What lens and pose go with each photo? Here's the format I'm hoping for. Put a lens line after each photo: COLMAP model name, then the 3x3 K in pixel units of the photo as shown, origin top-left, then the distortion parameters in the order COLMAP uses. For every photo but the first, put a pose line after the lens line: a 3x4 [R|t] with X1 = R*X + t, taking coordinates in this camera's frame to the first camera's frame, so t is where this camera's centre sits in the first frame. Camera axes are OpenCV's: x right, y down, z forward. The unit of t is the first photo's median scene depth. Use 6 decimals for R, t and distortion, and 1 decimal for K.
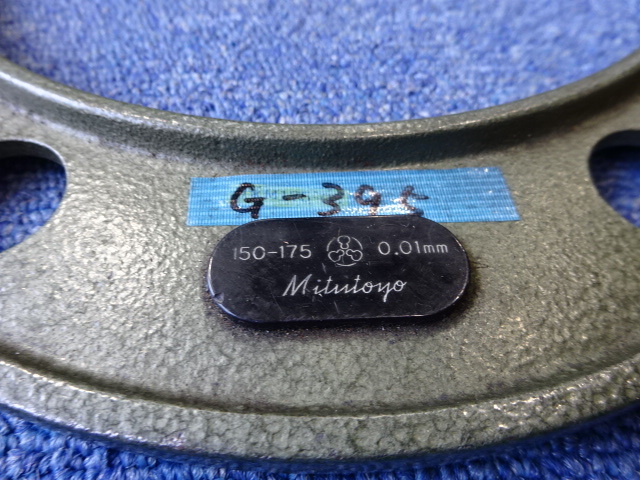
lens RADIAL K [[459.7, 0, 317.4], [0, 459.7, 242.4], [0, 0, 1]] dist [0.002300, -0.006878]
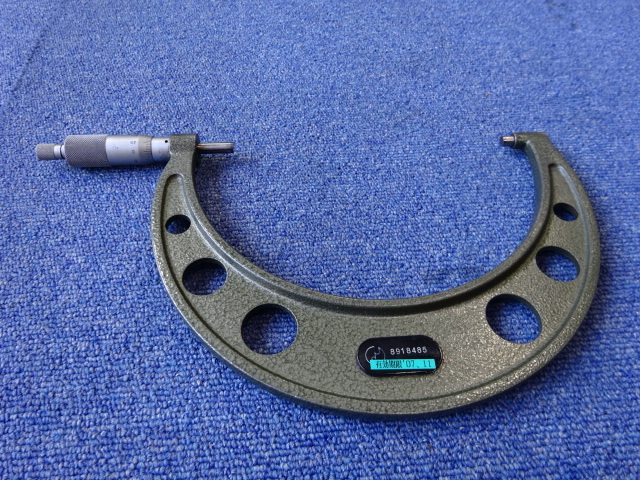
lens RADIAL K [[459.7, 0, 317.7], [0, 459.7, 234.2], [0, 0, 1]] dist [0.002300, -0.006878]
pose [[0.999762, -0.019151, 0.010414, 0.641967], [0.019864, 0.997113, -0.073294, -0.216507], [-0.008981, 0.073484, 0.997256, -1.349512]]
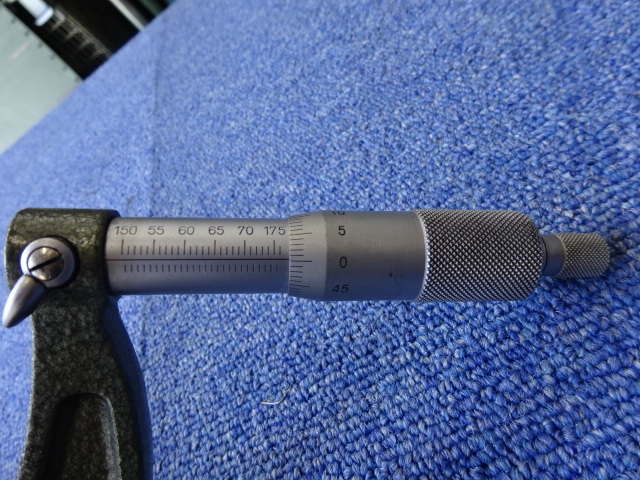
lens RADIAL K [[459.7, 0, 321.4], [0, 459.7, 238.3], [0, 0, 1]] dist [0.002300, -0.006878]
pose [[0.812930, -0.485908, -0.320994, 0.012344], [0.443265, 0.873772, -0.200095, 0.256898], [0.377703, 0.020378, 0.925702, -0.541084]]
